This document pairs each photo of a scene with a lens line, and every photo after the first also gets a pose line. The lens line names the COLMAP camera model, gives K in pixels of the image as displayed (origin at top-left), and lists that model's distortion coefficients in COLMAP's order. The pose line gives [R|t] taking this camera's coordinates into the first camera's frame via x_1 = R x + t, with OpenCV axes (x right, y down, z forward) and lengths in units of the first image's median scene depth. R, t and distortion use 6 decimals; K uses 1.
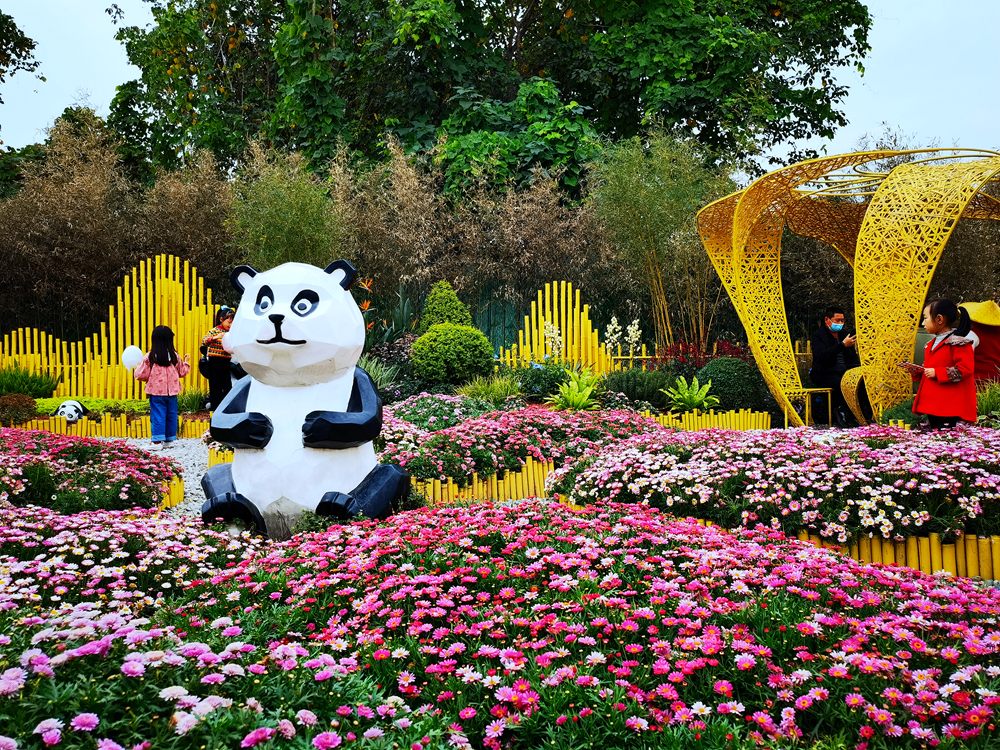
lens RADIAL K [[906.2, 0, 496.3], [0, 906.2, 368.6], [0, 0, 1]] dist [0.038443, -0.006857]
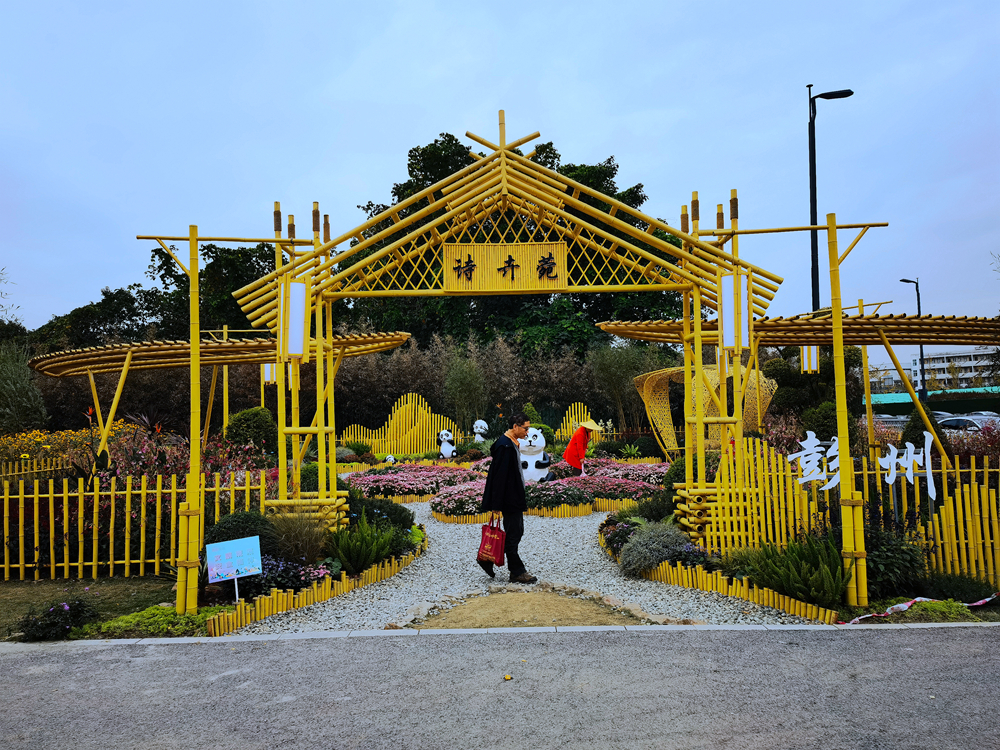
lens RADIAL K [[764.3, 0, 484.5], [0, 764.3, 358.3], [0, 0, 1]] dist [0.057299, -0.016188]
pose [[0.999639, -0.012932, -0.023550, -0.135598], [0.011134, 0.997125, -0.074948, -0.068075], [0.024451, 0.074659, 0.996909, -1.089576]]
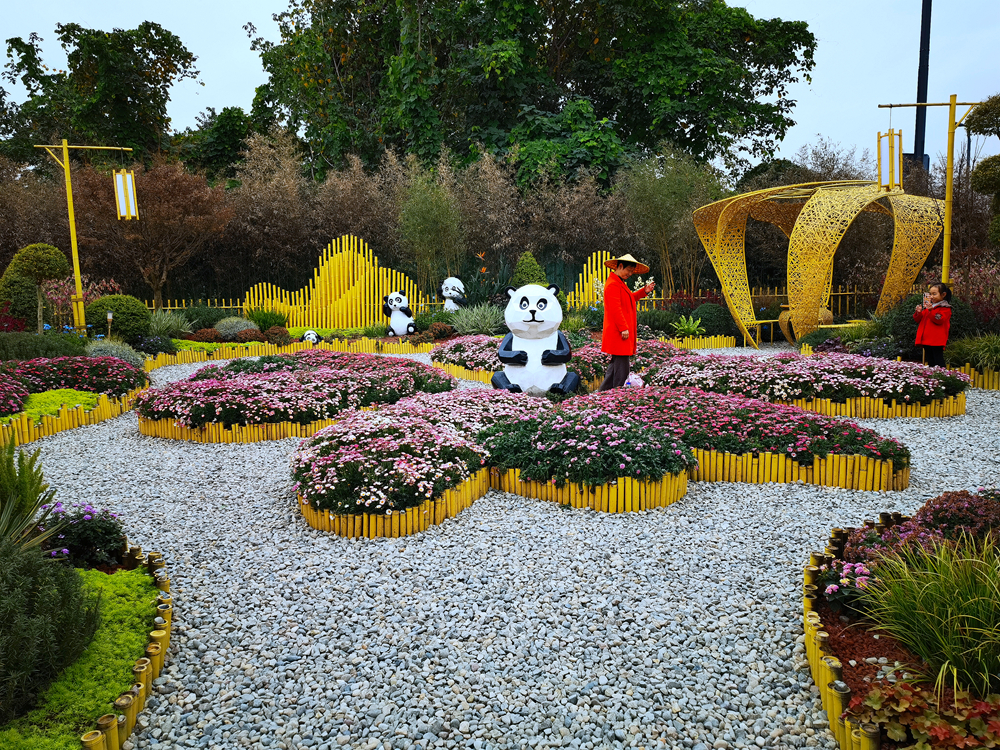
lens RADIAL K [[764.3, 0, 495.9], [0, 764.3, 372.7], [0, 0, 1]] dist [0.057299, -0.016188]
pose [[0.999979, -0.005874, -0.002749, -0.118449], [0.006154, 0.993142, 0.116751, -0.046420], [0.002044, -0.116766, 0.993157, -0.359984]]
